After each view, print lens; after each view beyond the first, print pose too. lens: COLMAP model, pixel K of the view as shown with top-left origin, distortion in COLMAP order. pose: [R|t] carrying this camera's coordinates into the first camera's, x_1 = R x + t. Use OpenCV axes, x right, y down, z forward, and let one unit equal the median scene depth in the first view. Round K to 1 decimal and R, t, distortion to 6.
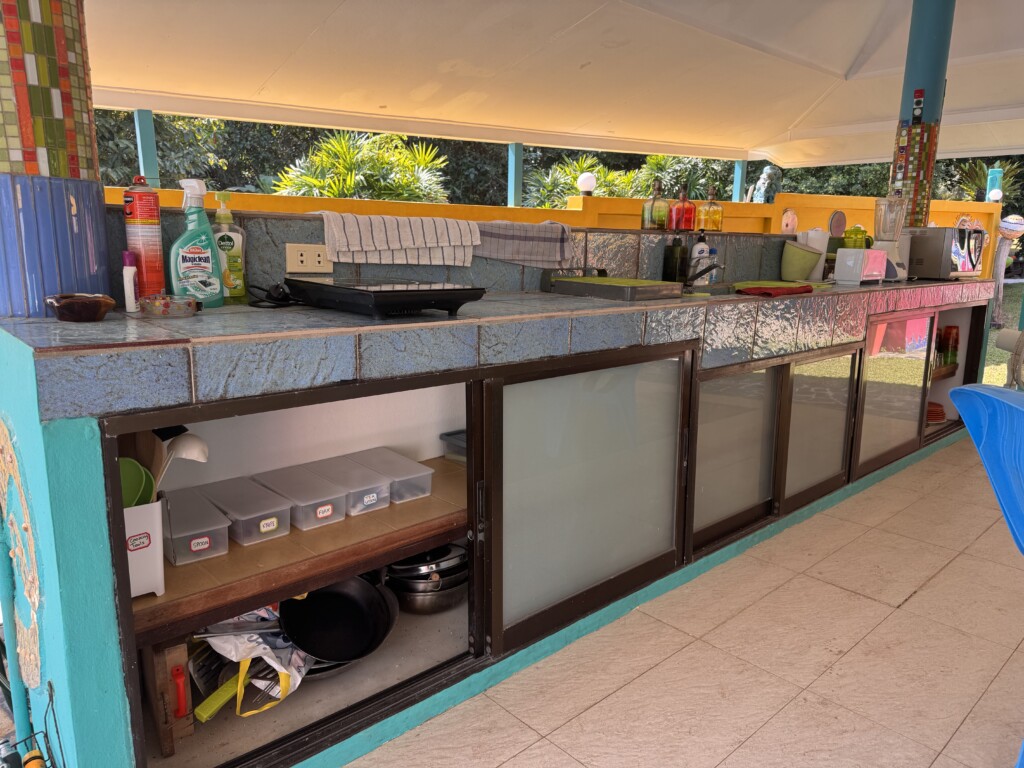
lens RADIAL K [[721.2, 0, 517.8], [0, 721.2, 389.5], [0, 0, 1]] dist [0.089811, -0.124180]
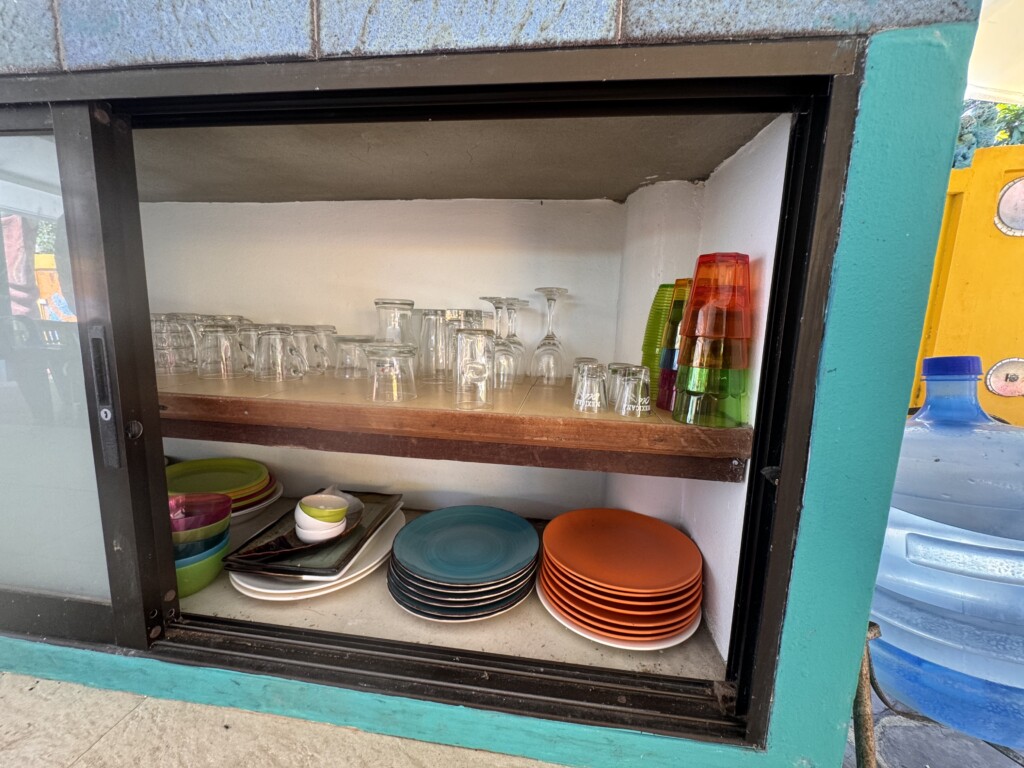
lens RADIAL K [[411.0, 0, 514.8], [0, 411.0, 384.6], [0, 0, 1]] dist [-0.002953, 0.000711]
pose [[0.634221, 0.127585, -0.762552, 0.655060], [-0.169982, 0.985168, 0.023456, -0.039530], [0.754234, 0.114743, 0.646502, 0.876549]]
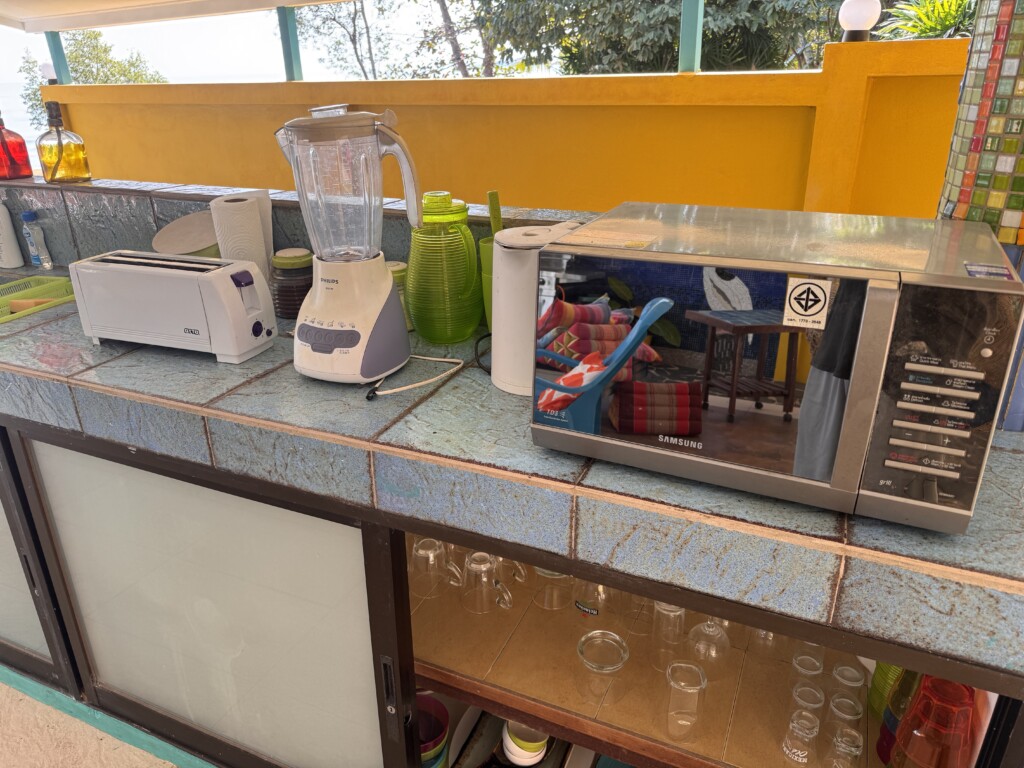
lens RADIAL K [[723.1, 0, 512.0], [0, 723.1, 384.0], [0, 0, 1]] dist [0.074188, -0.097925]
pose [[0.381404, 0.345402, -0.857455, 0.701826], [-0.161675, 0.938199, 0.306013, -0.218426], [0.910161, 0.021915, 0.413676, 0.787677]]
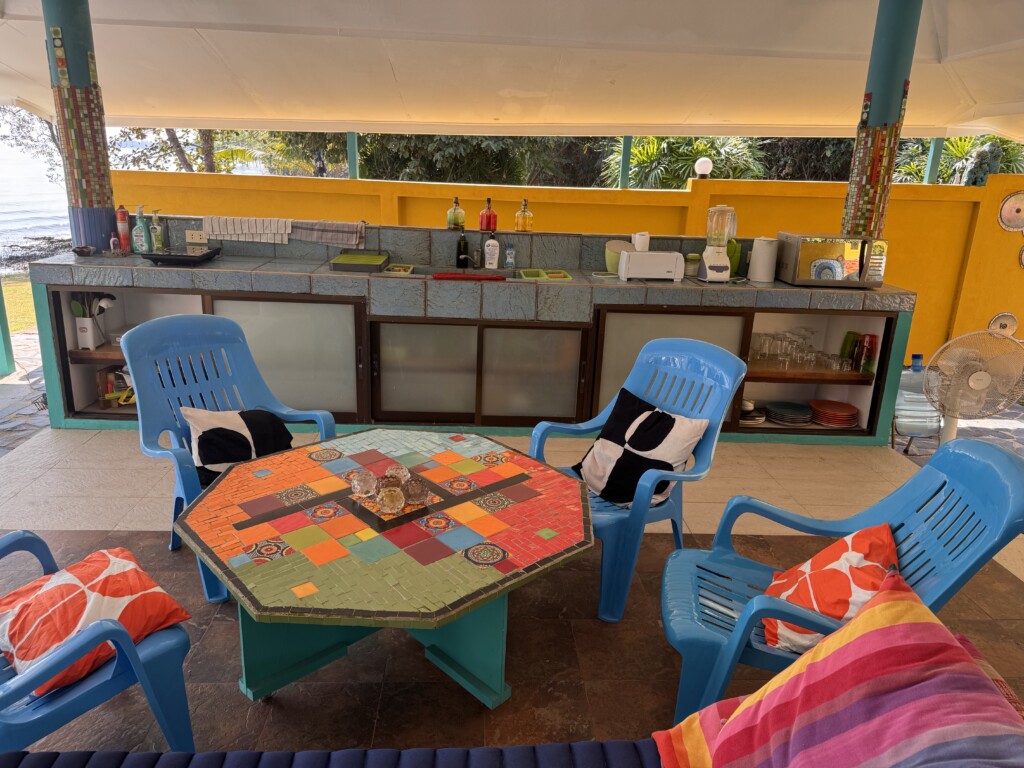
lens RADIAL K [[723.1, 0, 512.0], [0, 723.1, 384.0], [0, 0, 1]] dist [0.074188, -0.097925]
pose [[0.760290, 0.198347, -0.618560, 0.852883], [-0.154613, 0.980131, 0.124249, -0.069443], [0.630915, 0.001172, 0.775851, -0.076730]]
